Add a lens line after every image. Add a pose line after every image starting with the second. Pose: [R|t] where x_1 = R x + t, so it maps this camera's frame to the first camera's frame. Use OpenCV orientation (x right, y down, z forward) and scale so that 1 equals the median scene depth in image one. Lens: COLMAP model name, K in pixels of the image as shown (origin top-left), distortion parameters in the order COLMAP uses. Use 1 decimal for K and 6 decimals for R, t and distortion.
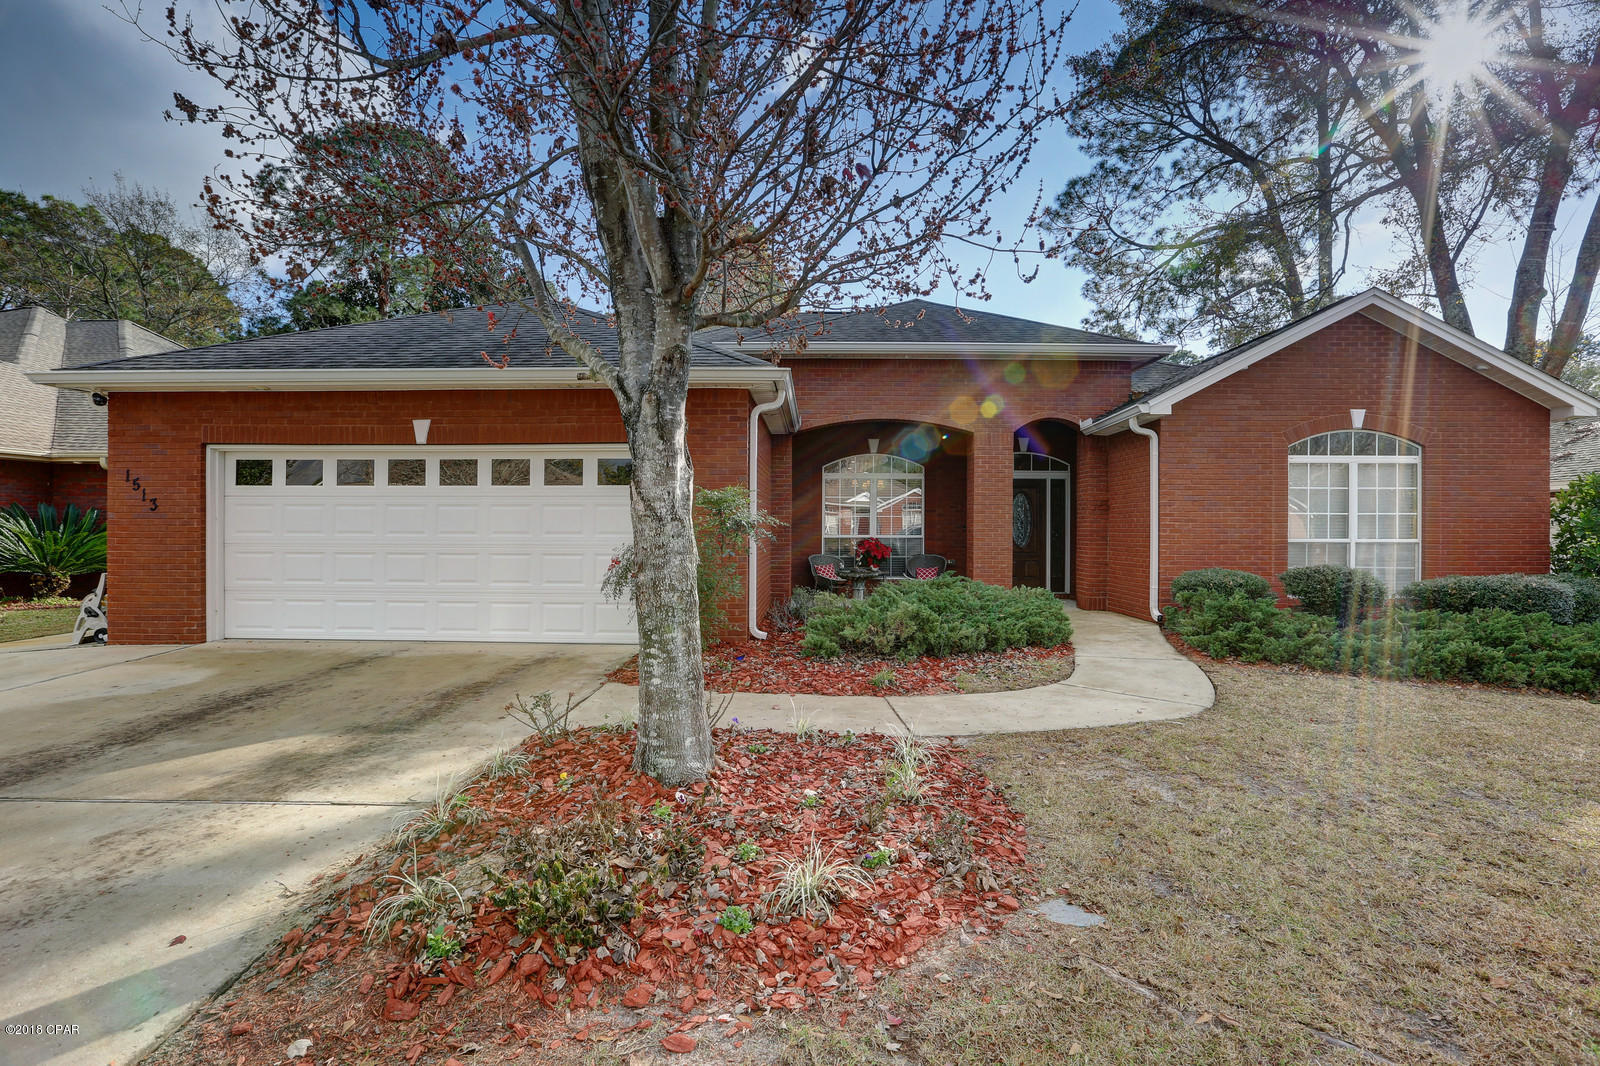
lens RADIAL K [[769.7, 0, 805.4], [0, 769.7, 531.9], [0, 0, 1]] dist [-0.036466, 0.002752]
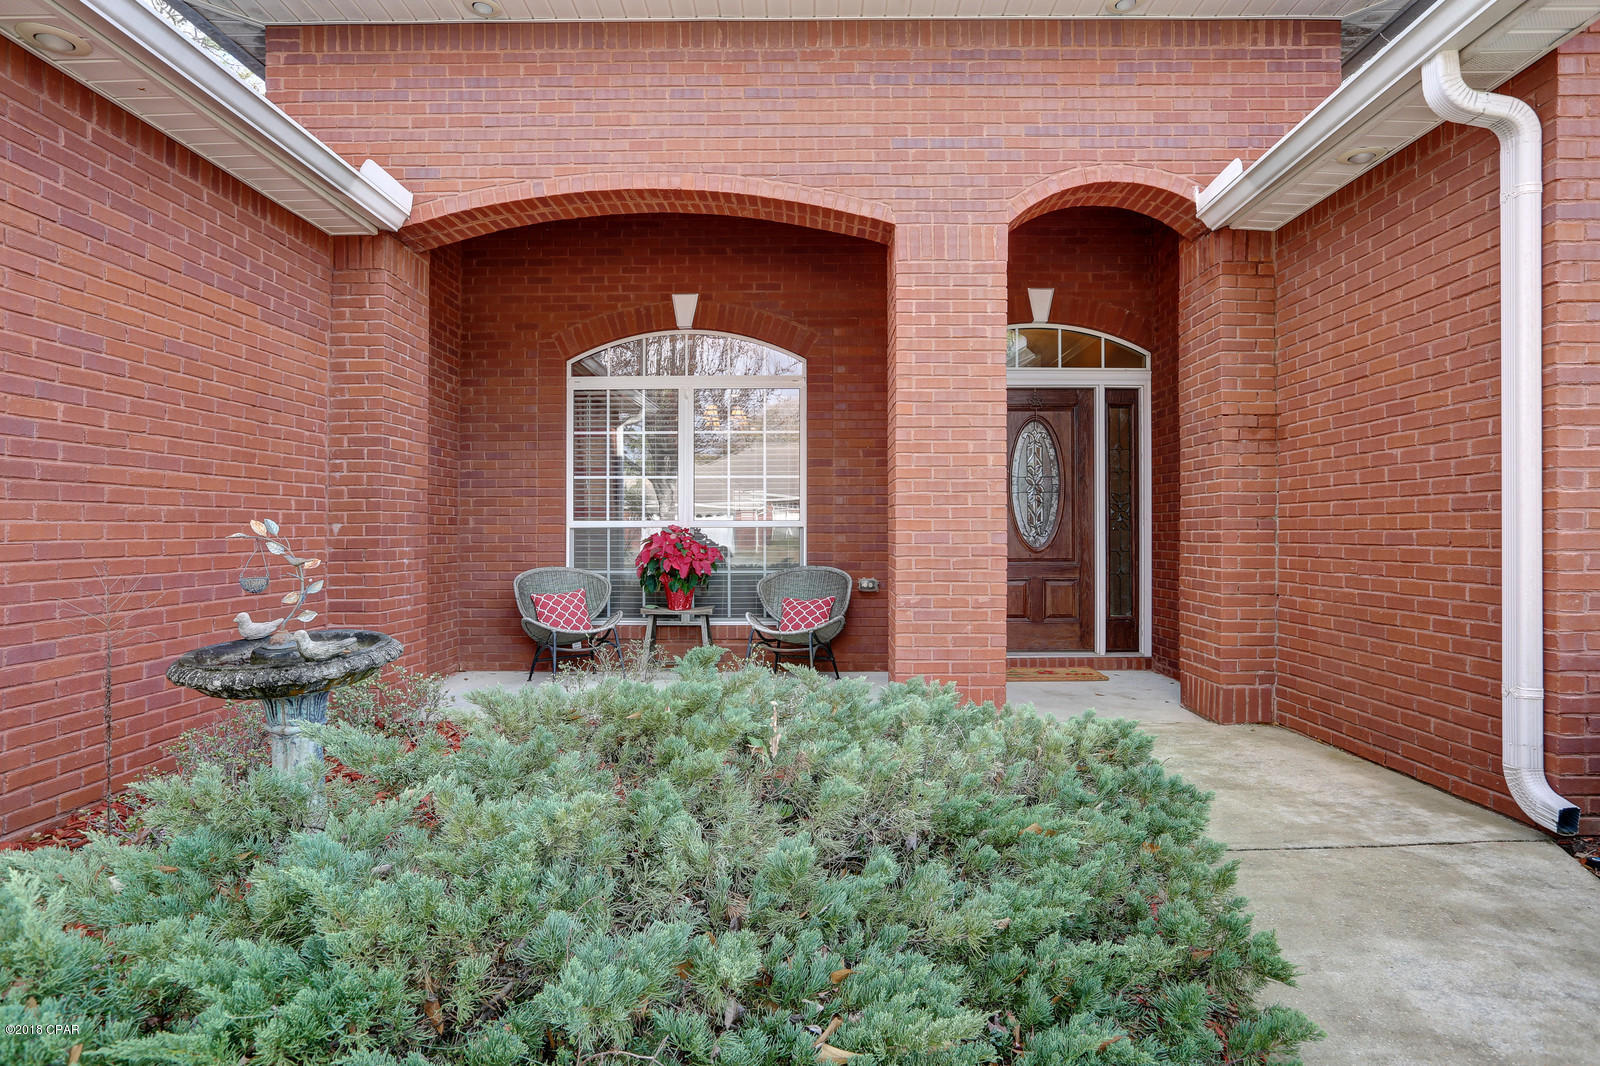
lens RADIAL K [[889.5, 0, 811.1], [0, 889.5, 532.1], [0, 0, 1]] dist [-0.035027, 0.024353]
pose [[0.999892, -0.005376, 0.013658, 0.234372], [0.005403, 0.999983, -0.001991, 0.017962], [-0.013647, 0.002064, 0.999905, 0.800370]]
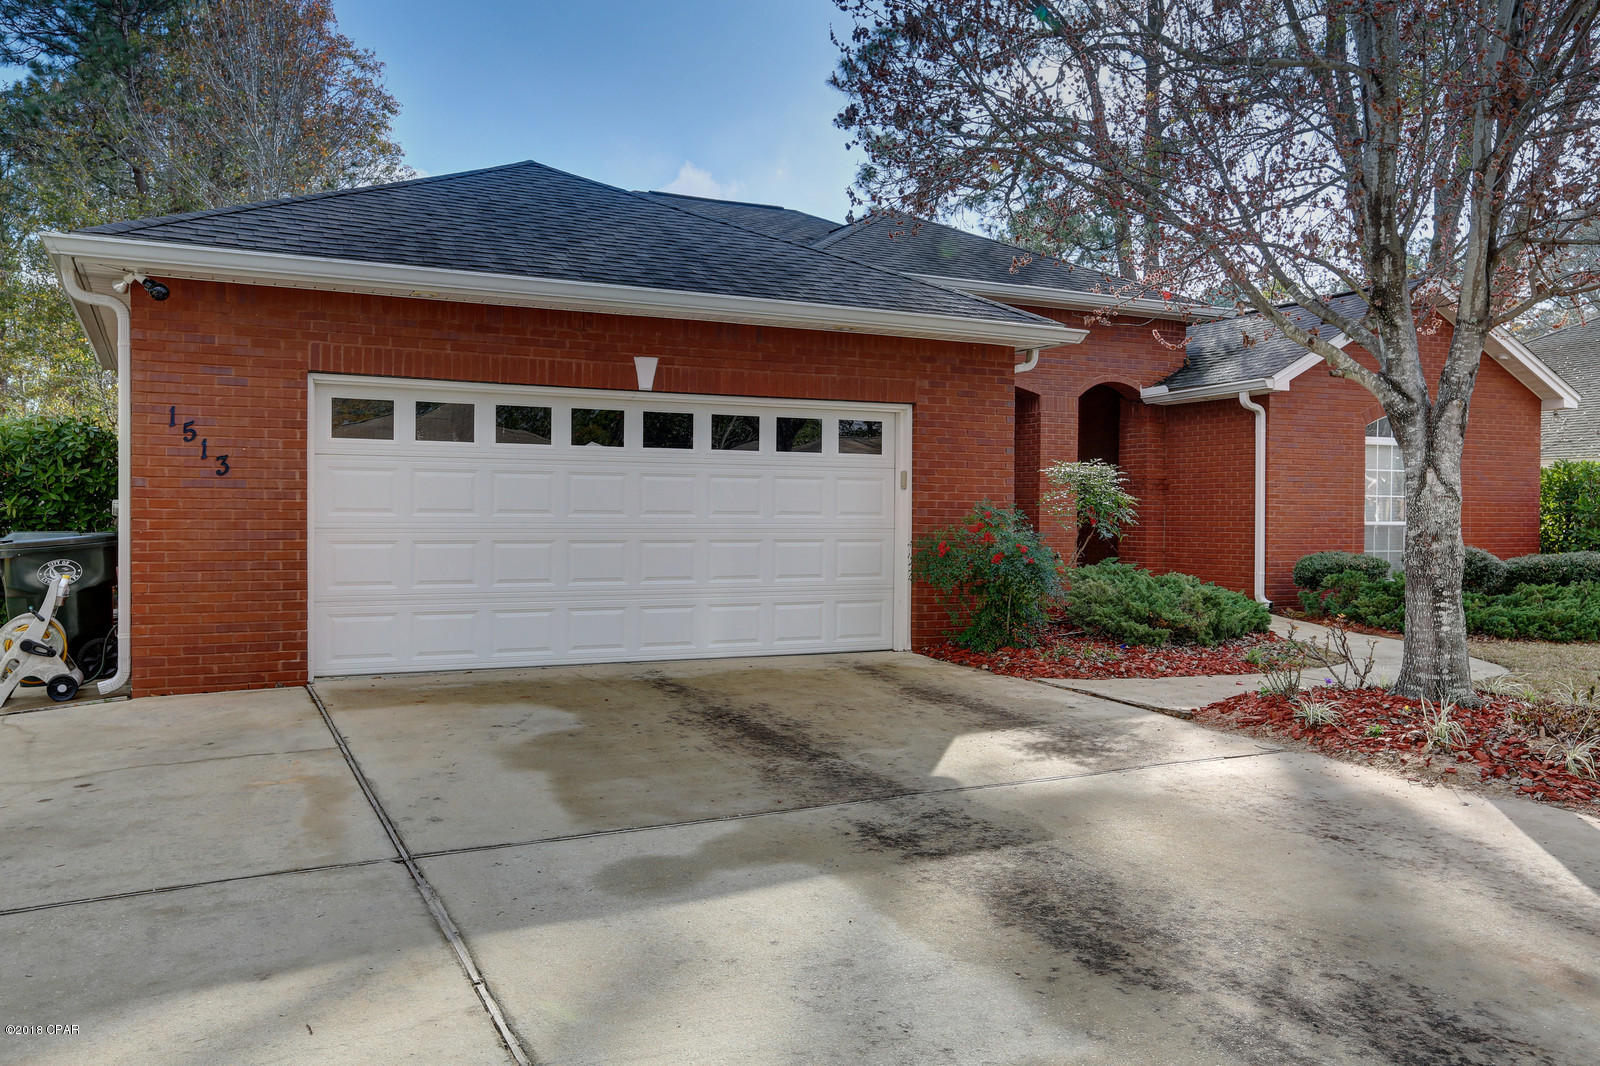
lens RADIAL K [[1290.2, 0, 813.8], [0, 1290.2, 530.4], [0, 0, 1]] dist [0.000597, -0.000601]
pose [[0.882892, -0.003180, 0.469566, -0.879043], [-0.001089, 0.999961, 0.008820, 0.007079], [-0.469575, -0.008299, 0.882853, -0.156312]]
